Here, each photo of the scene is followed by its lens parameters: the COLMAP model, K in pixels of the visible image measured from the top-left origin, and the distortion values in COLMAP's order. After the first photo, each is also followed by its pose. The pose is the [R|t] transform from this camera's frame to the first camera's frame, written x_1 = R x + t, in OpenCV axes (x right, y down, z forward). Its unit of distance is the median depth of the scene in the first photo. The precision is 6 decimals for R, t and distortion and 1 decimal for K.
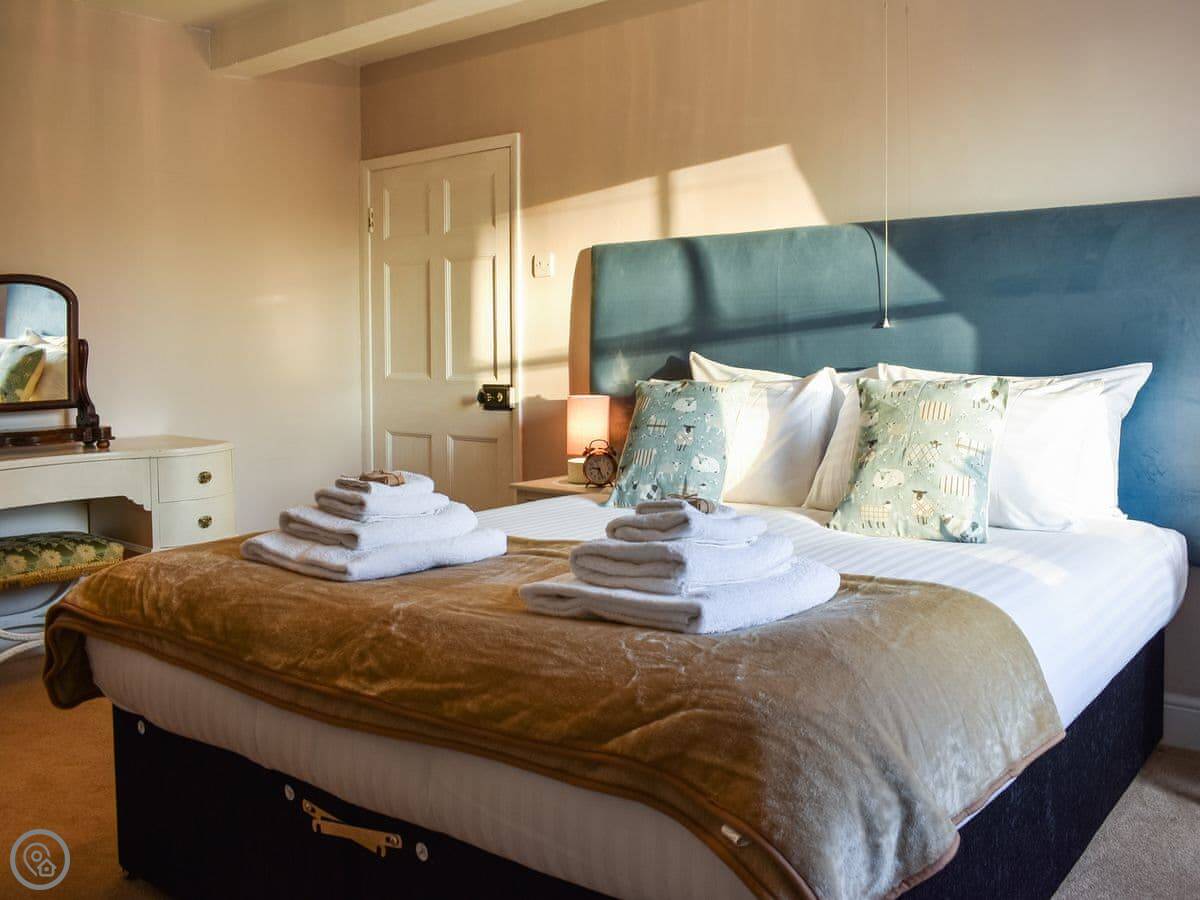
lens RADIAL K [[1133.5, 0, 598.7], [0, 1133.5, 426.0], [0, 0, 1]] dist [-0.071306, 0.005945]
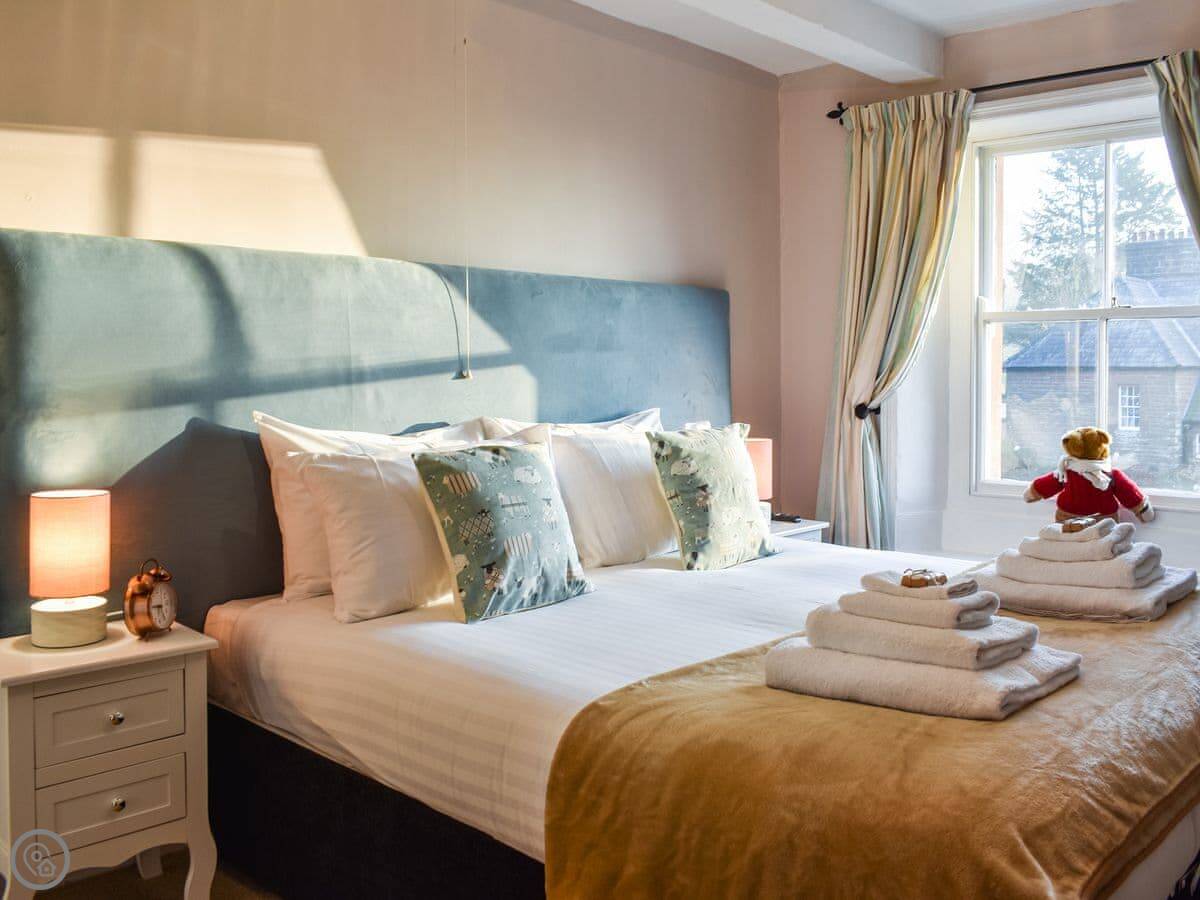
lens RADIAL K [[1133.5, 0, 598.7], [0, 1133.5, 426.0], [0, 0, 1]] dist [-0.071306, 0.005945]
pose [[0.010423, -0.050228, 0.998683, -0.747024], [0.059721, 0.996986, 0.049519, -0.092098], [-0.998161, 0.059126, 0.013391, 0.921762]]
